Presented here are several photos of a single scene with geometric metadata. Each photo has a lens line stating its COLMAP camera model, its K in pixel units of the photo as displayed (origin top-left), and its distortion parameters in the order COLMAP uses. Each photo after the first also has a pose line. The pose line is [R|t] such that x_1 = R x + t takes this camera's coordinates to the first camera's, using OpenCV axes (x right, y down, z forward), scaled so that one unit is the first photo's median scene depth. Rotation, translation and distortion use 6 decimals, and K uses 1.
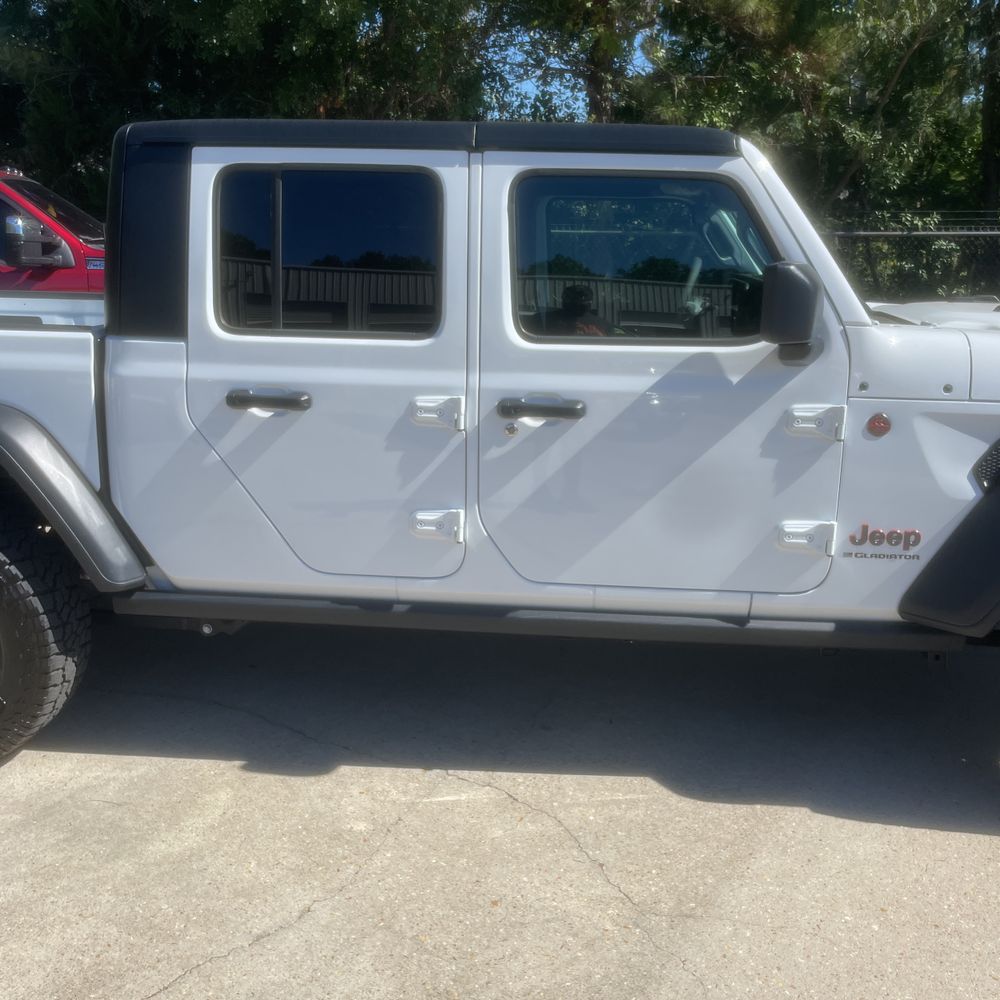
lens RADIAL K [[1025.4, 0, 497.6], [0, 1025.4, 485.6], [0, 0, 1]] dist [0.085854, -0.134498]
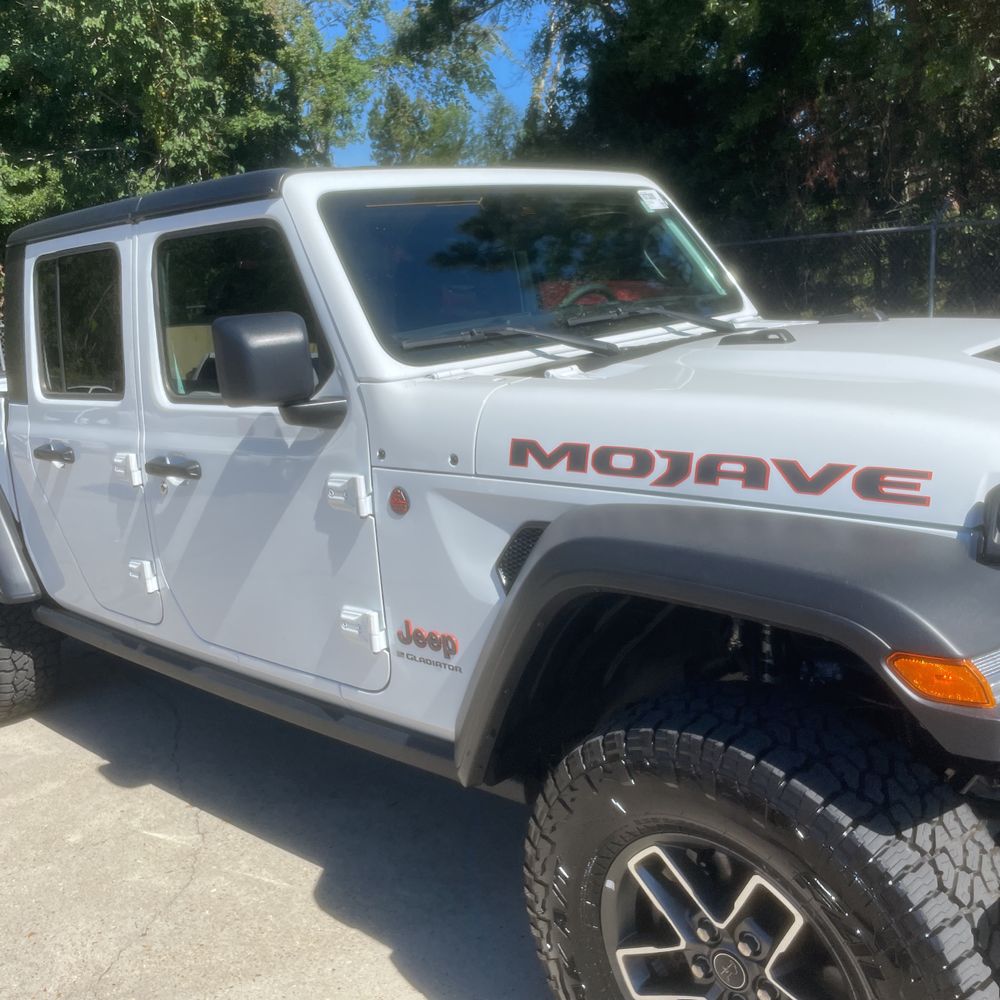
lens RADIAL K [[1025.4, 0, 497.6], [0, 1025.4, 485.6], [0, 0, 1]] dist [0.085854, -0.134498]
pose [[0.781535, 0.038614, -0.622666, 0.887717], [-0.045876, 0.998938, 0.004367, -0.073997], [0.622173, 0.025152, 0.782476, 0.392049]]
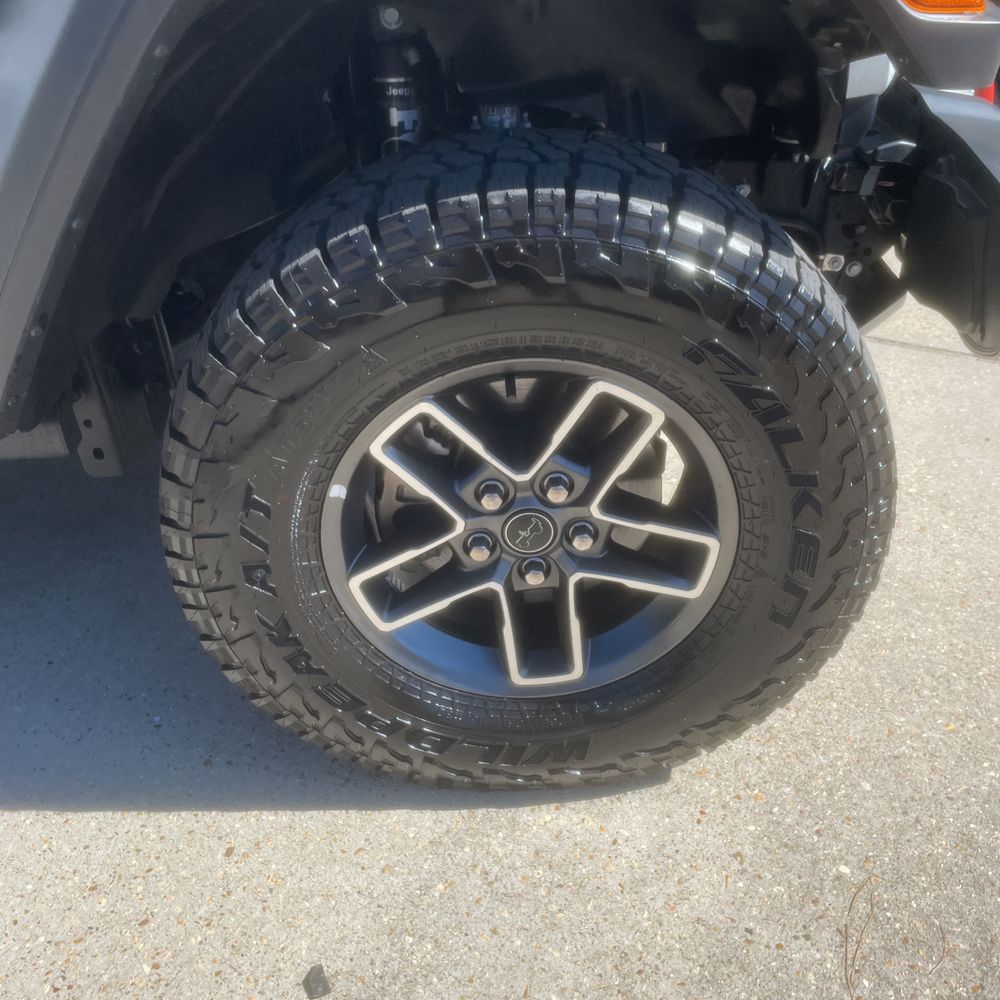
lens RADIAL K [[1025.4, 0, 497.6], [0, 1025.4, 485.6], [0, 0, 1]] dist [0.085854, -0.134498]
pose [[0.990293, -0.099234, 0.097324, 0.586854], [0.063138, 0.944955, 0.321051, 0.038524], [-0.123826, -0.311790, 0.942048, 0.543400]]
